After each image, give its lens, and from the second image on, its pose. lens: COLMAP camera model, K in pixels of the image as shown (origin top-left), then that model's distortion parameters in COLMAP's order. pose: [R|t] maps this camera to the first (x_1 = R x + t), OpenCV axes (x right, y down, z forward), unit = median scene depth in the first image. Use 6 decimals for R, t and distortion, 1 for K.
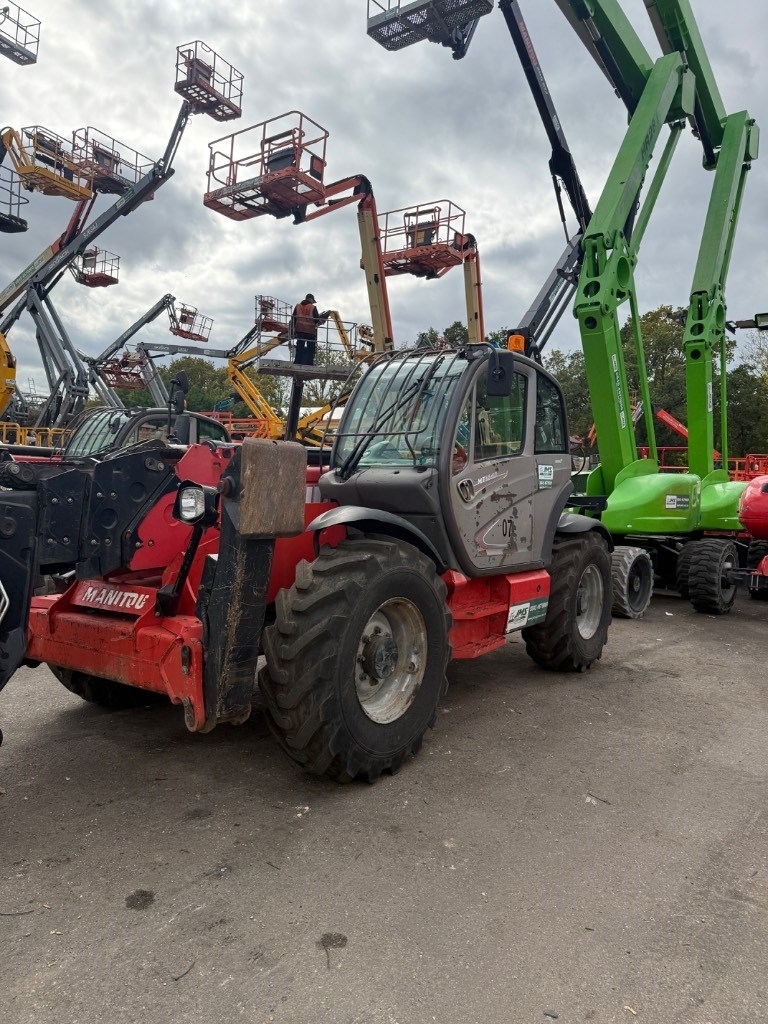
lens RADIAL K [[716.0, 0, 365.8], [0, 716.0, 510.0], [0, 0, 1]] dist [0.052843, -0.066231]
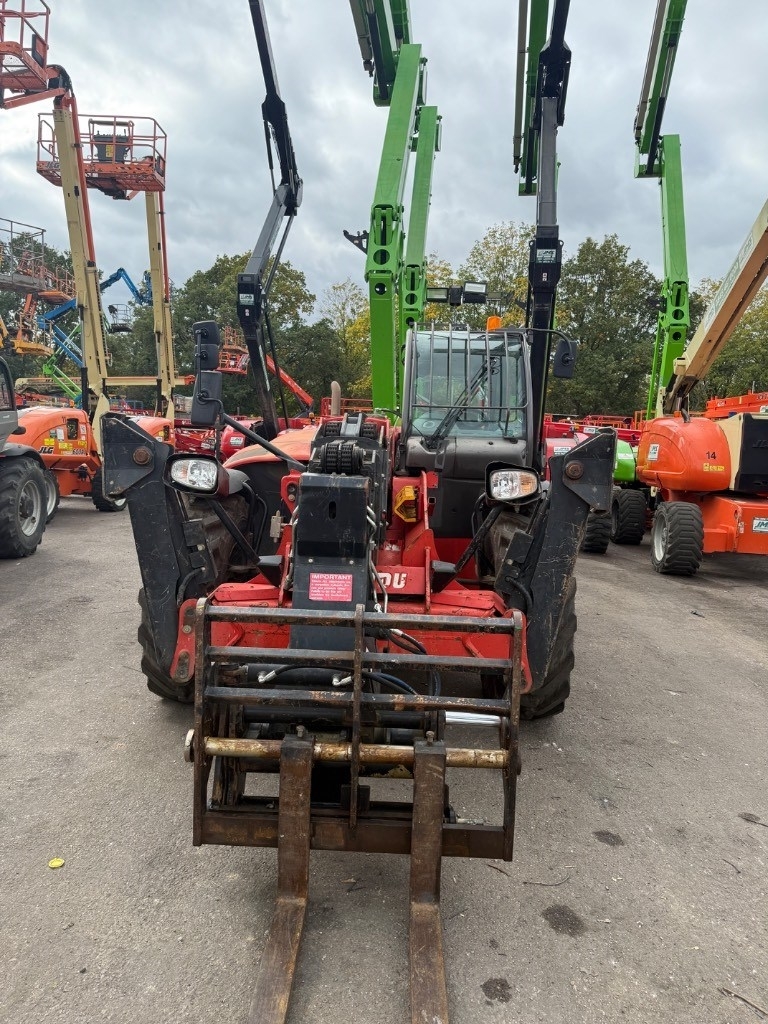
lens RADIAL K [[716.0, 0, 365.8], [0, 716.0, 510.0], [0, 0, 1]] dist [0.052843, -0.066231]
pose [[0.838560, -0.049031, 0.542599, -0.195339], [0.001299, 0.996119, 0.088005, -0.012678], [-0.544808, -0.073092, 0.835369, 0.046593]]
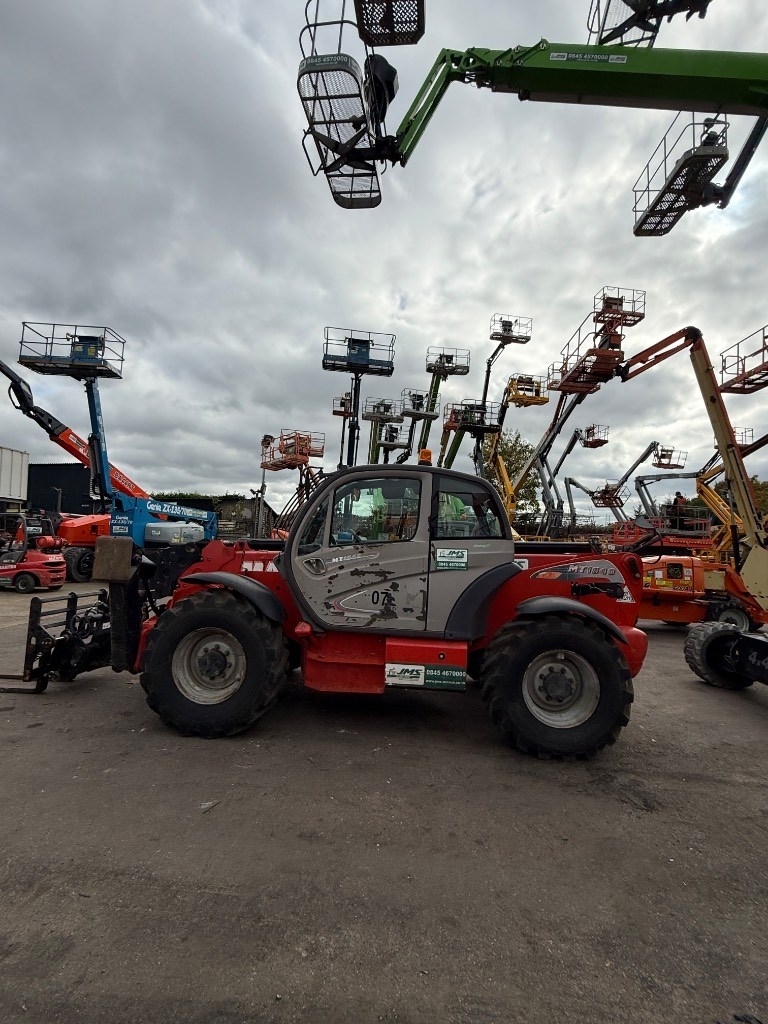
lens RADIAL K [[428.4, 0, 384.0], [0, 428.4, 512.0], [0, 0, 1]] dist [-0.002697, -0.000249]
pose [[0.577723, -0.082477, -0.812055, 0.237784], [-0.055896, 0.988549, -0.140169, -0.005716], [0.814317, 0.126369, 0.566497, 0.157245]]
